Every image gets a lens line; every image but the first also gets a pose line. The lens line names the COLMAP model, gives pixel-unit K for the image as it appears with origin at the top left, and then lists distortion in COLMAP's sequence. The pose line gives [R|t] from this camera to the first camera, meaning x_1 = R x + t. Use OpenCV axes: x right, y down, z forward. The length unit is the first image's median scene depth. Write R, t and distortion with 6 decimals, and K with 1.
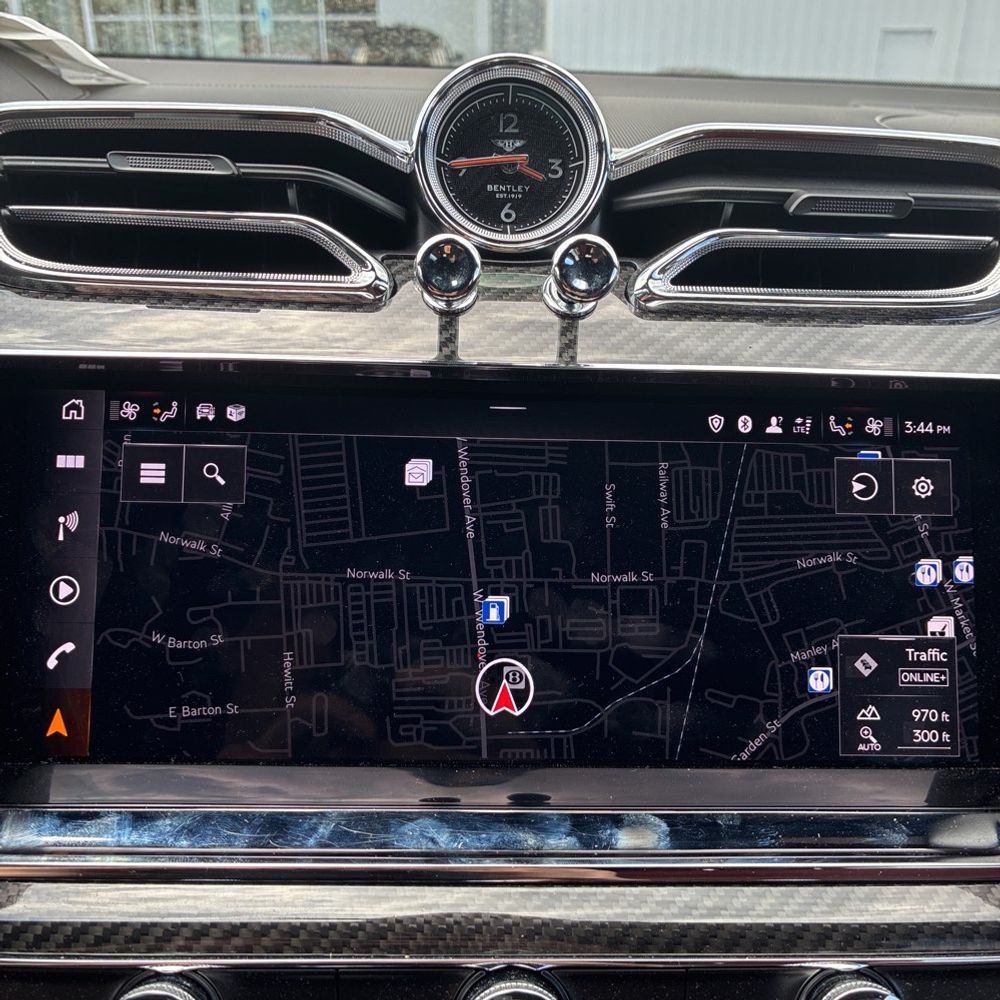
lens RADIAL K [[1027.0, 0, 494.5], [0, 1027.0, 499.3], [0, 0, 1]] dist [0.014887, 0.001835]
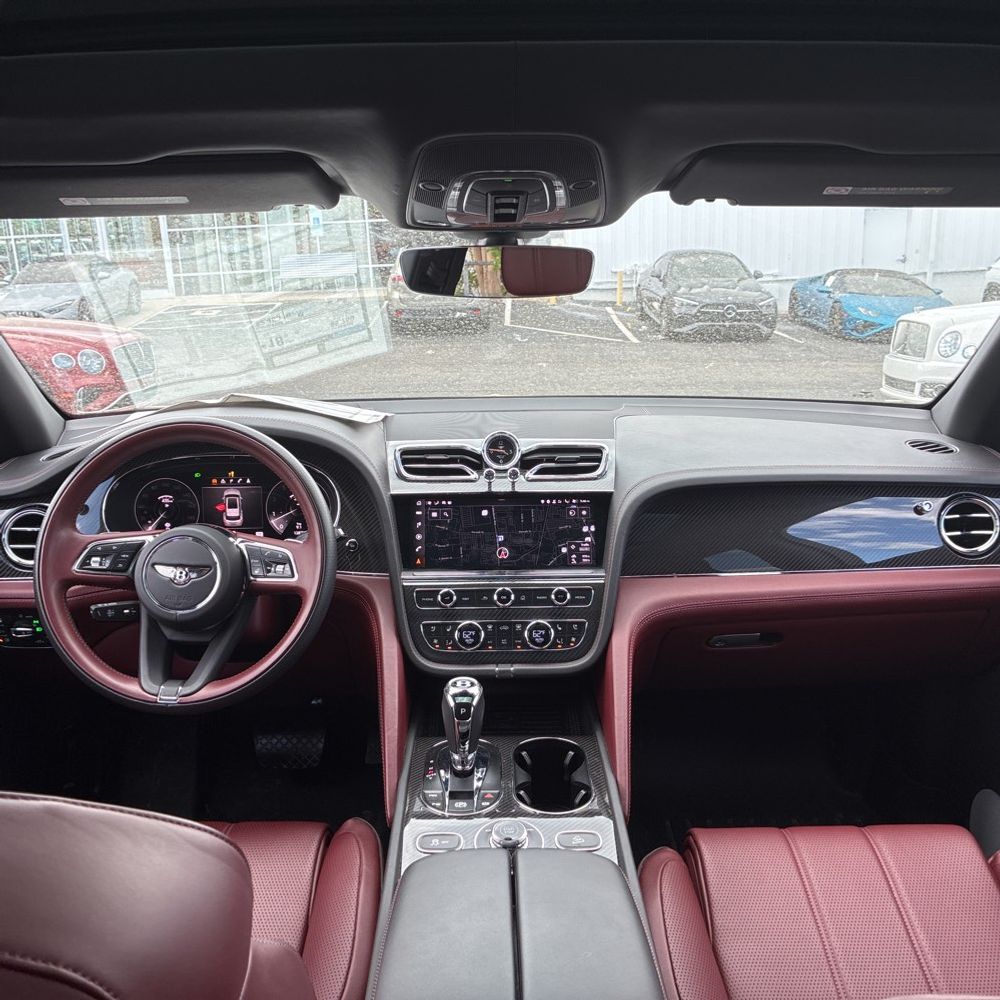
lens RADIAL K [[1027.5, 0, 500.0], [0, 1027.5, 500.0], [0, 0, 1]] dist [-0.005637, 0.051690]
pose [[0.998753, -0.036469, -0.034085, 0.182262], [0.031006, 0.988357, -0.148963, 0.687894], [0.039121, 0.147721, 0.988255, -4.147302]]
